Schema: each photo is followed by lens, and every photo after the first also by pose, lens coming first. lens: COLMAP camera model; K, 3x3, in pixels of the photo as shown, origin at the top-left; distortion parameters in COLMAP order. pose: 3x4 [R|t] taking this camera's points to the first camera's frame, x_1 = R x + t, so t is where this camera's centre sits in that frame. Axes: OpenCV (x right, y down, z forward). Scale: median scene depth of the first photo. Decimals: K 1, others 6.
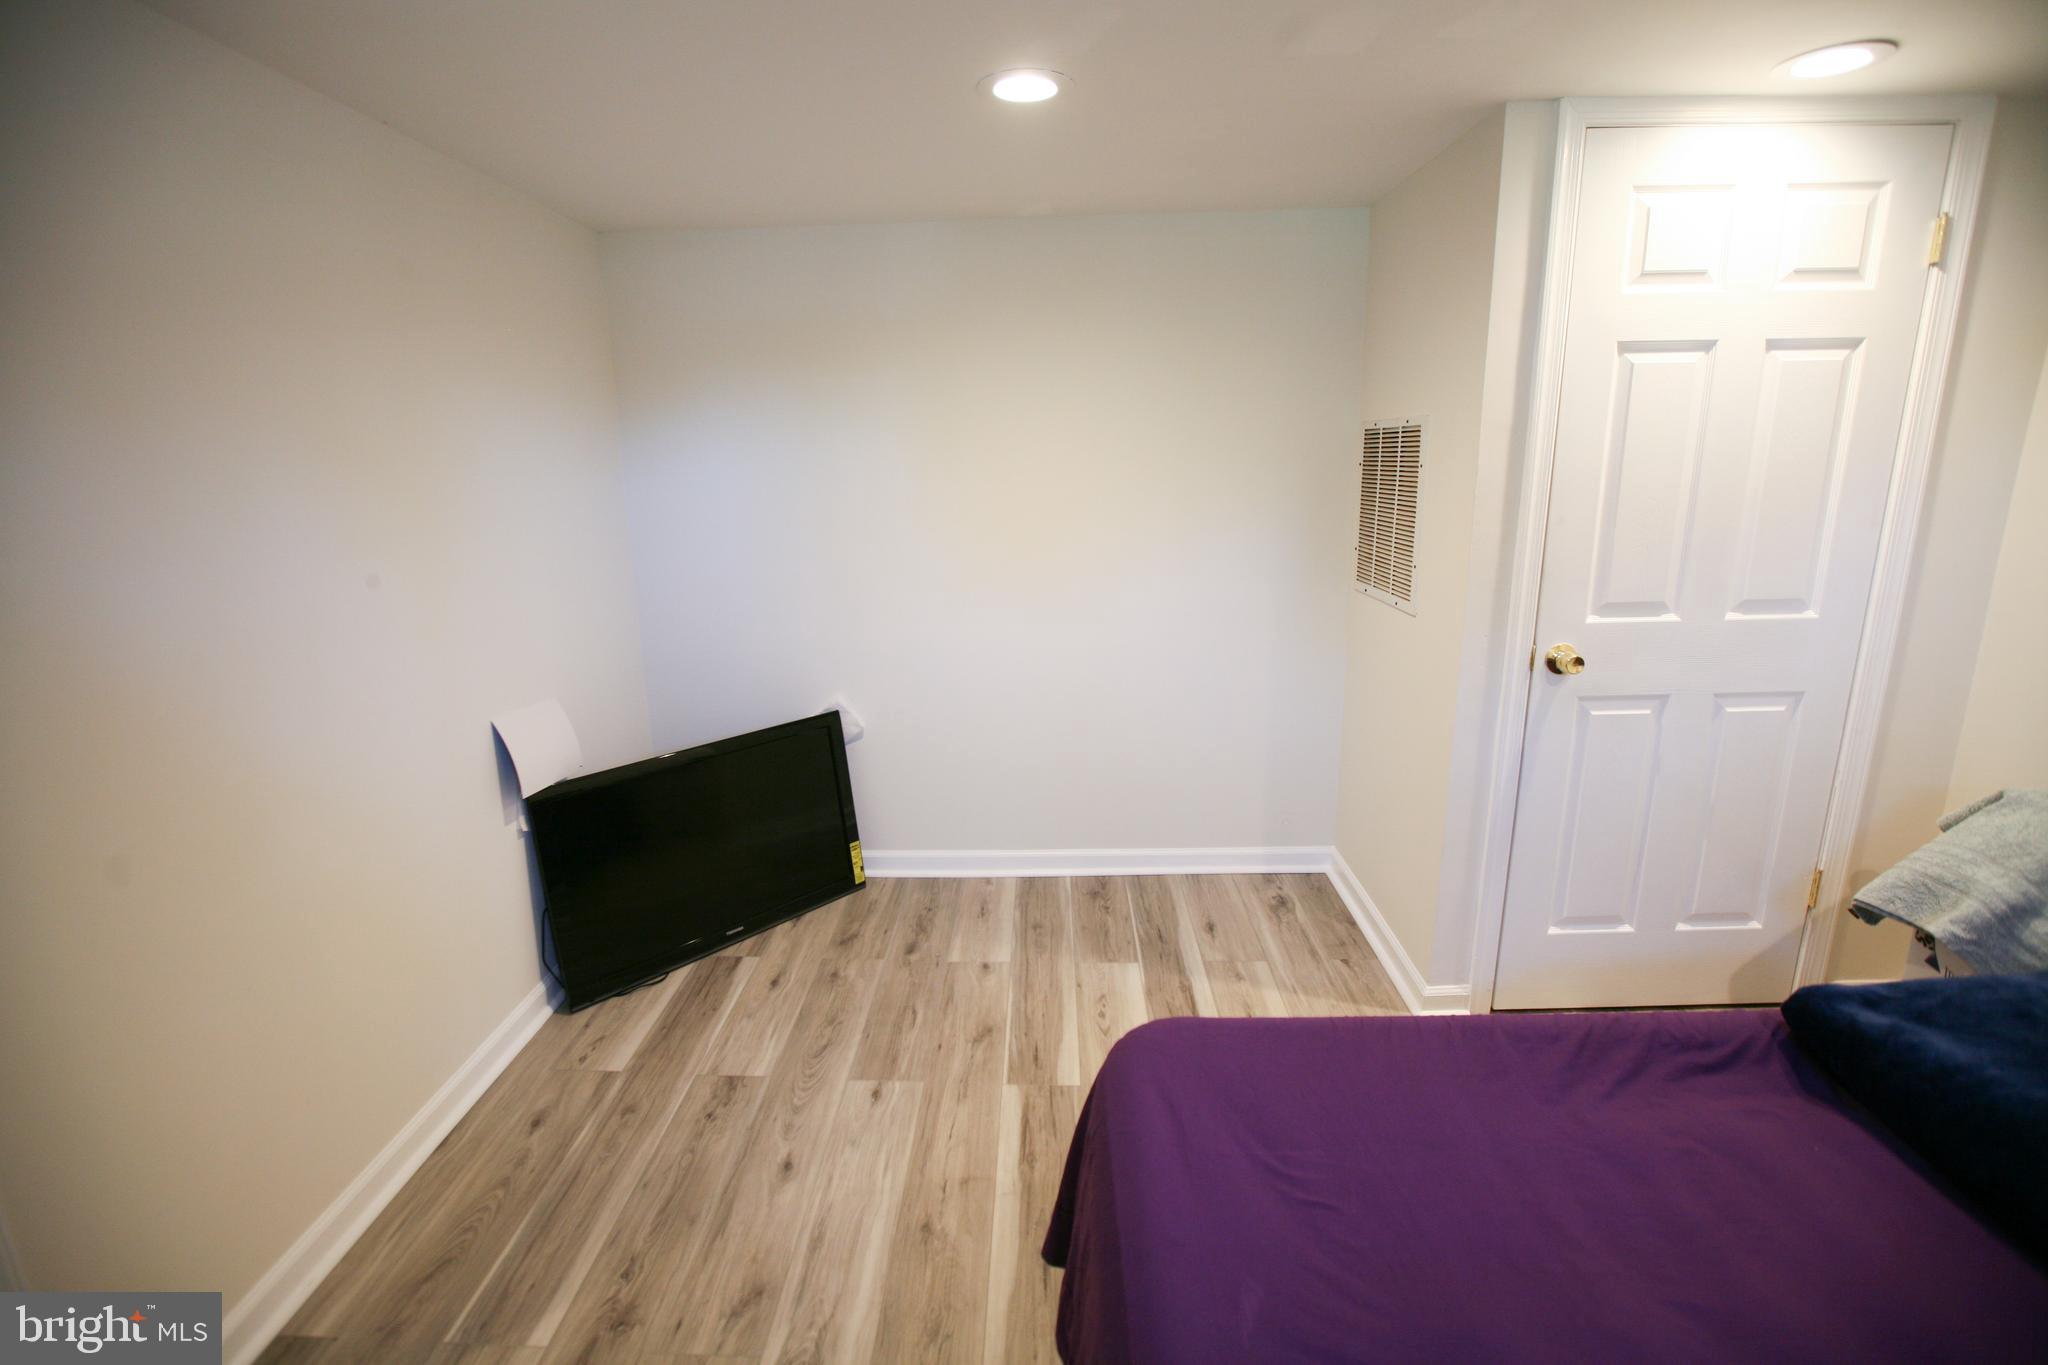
lens RADIAL K [[941.0, 0, 1012.4], [0, 941.0, 685.8], [0, 0, 1]] dist [-0.041695, 0.013118]
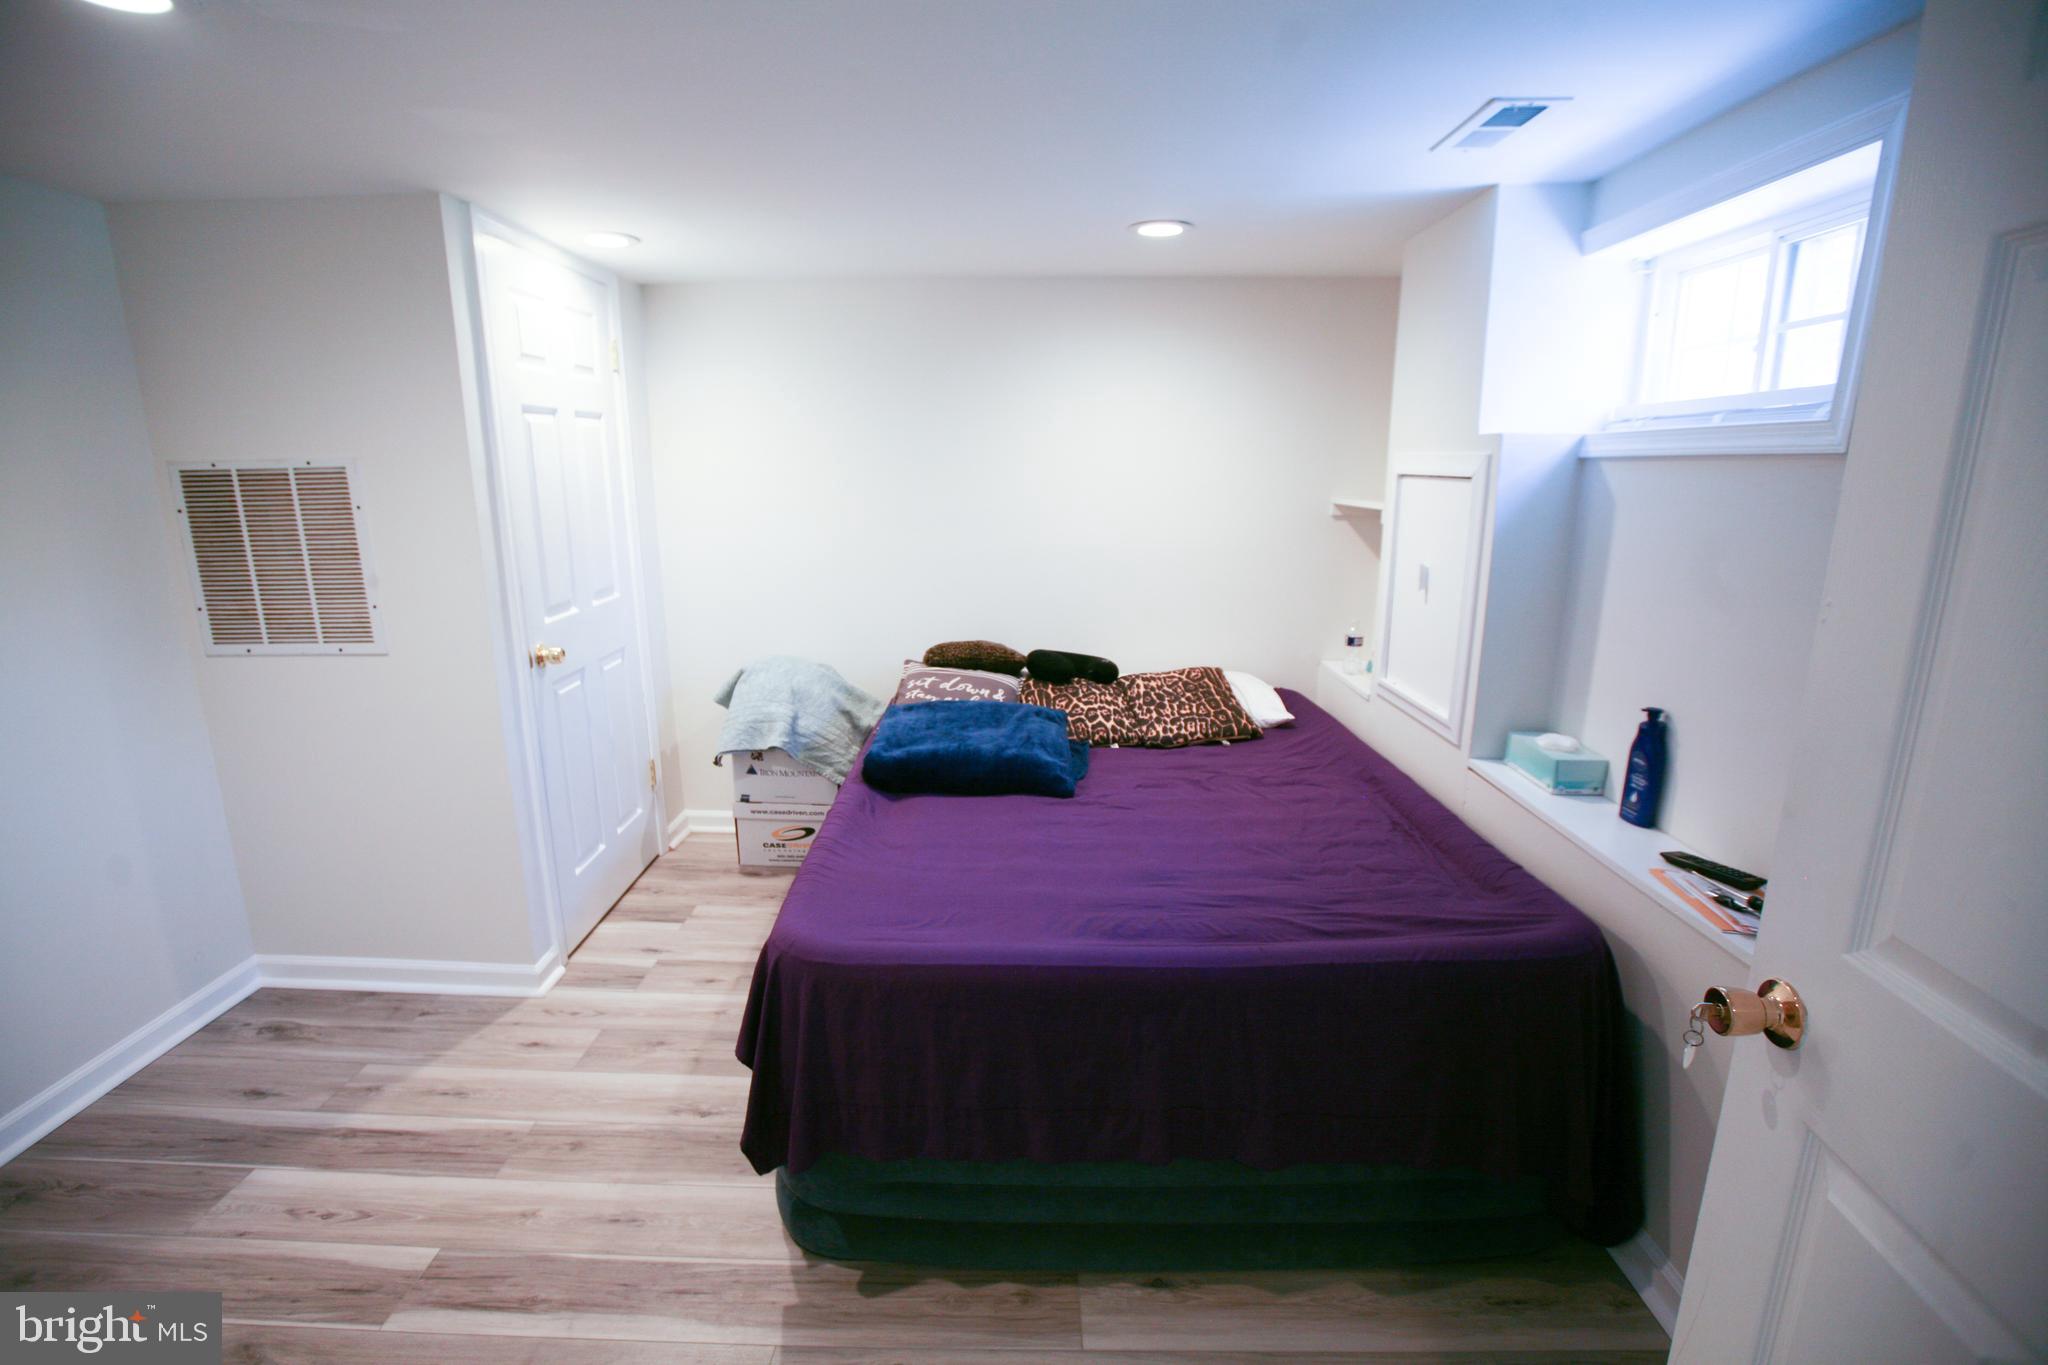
lens RADIAL K [[941.0, 0, 1004.8], [0, 941.0, 685.2], [0, 0, 1]] dist [-0.041695, 0.013118]
pose [[-0.011400, -0.210625, 0.977501, -0.630489], [0.251383, 0.945564, 0.206675, -0.091338], [-0.967820, 0.248083, 0.042168, 0.352190]]
